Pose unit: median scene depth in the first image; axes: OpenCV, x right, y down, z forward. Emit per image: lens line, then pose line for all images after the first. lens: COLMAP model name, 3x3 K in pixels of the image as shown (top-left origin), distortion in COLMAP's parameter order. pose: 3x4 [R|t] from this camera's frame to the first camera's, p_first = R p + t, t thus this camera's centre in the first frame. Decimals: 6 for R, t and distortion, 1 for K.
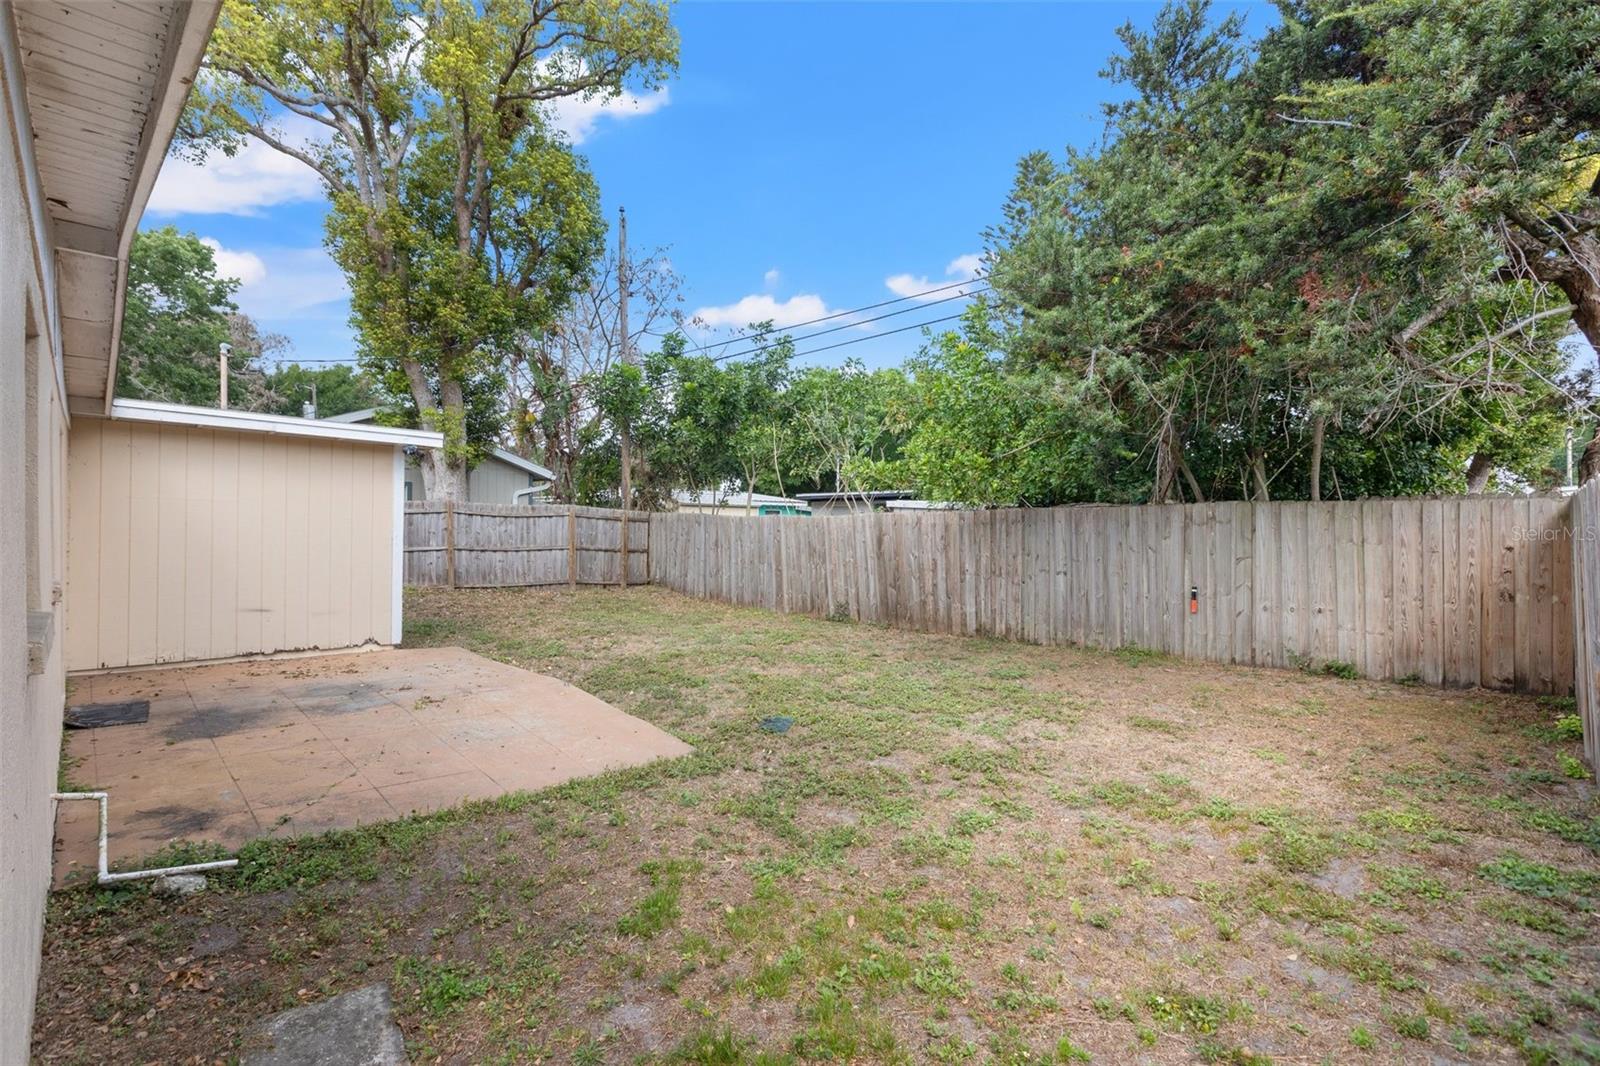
lens RADIAL K [[718.8, 0, 795.8], [0, 718.8, 528.1], [0, 0, 1]] dist [0.003596, -0.001002]
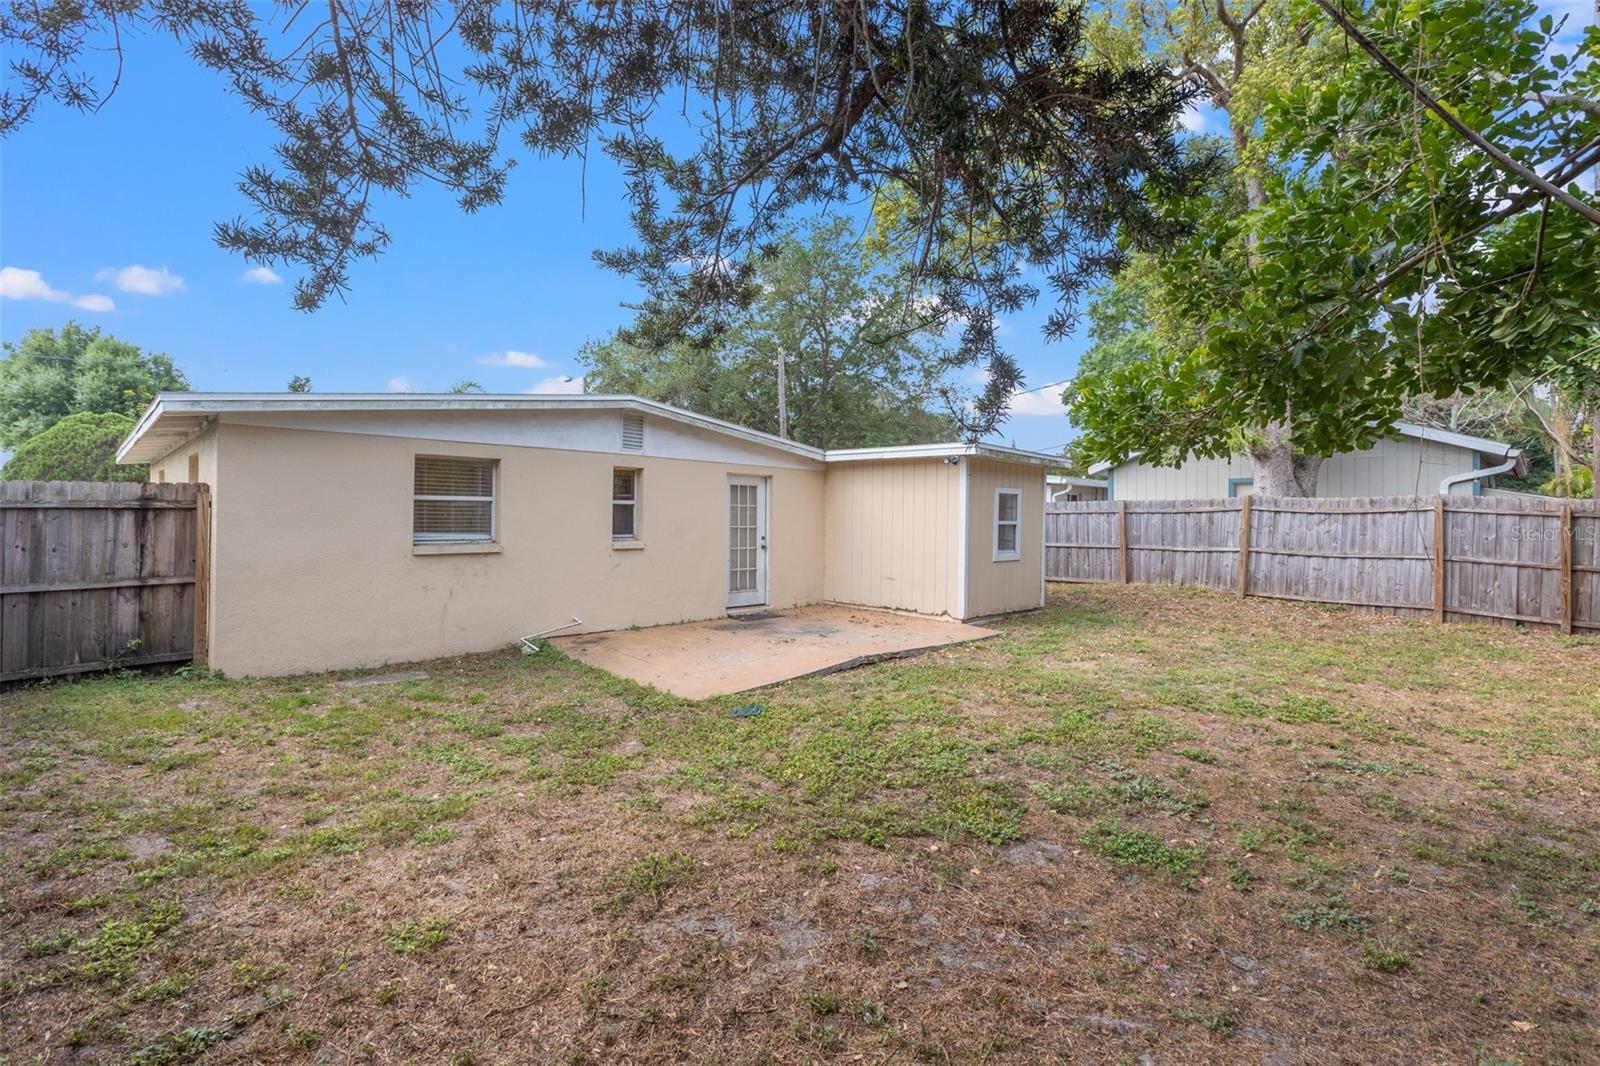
lens RADIAL K [[718.8, 0, 797.4], [0, 718.8, 524.0], [0, 0, 1]] dist [0.003596, -0.001002]
pose [[0.027096, 0.001062, -0.999632, 0.389649], [-0.009879, 0.999951, 0.000795, 0.000466], [0.999584, 0.009854, 0.027105, 0.404510]]
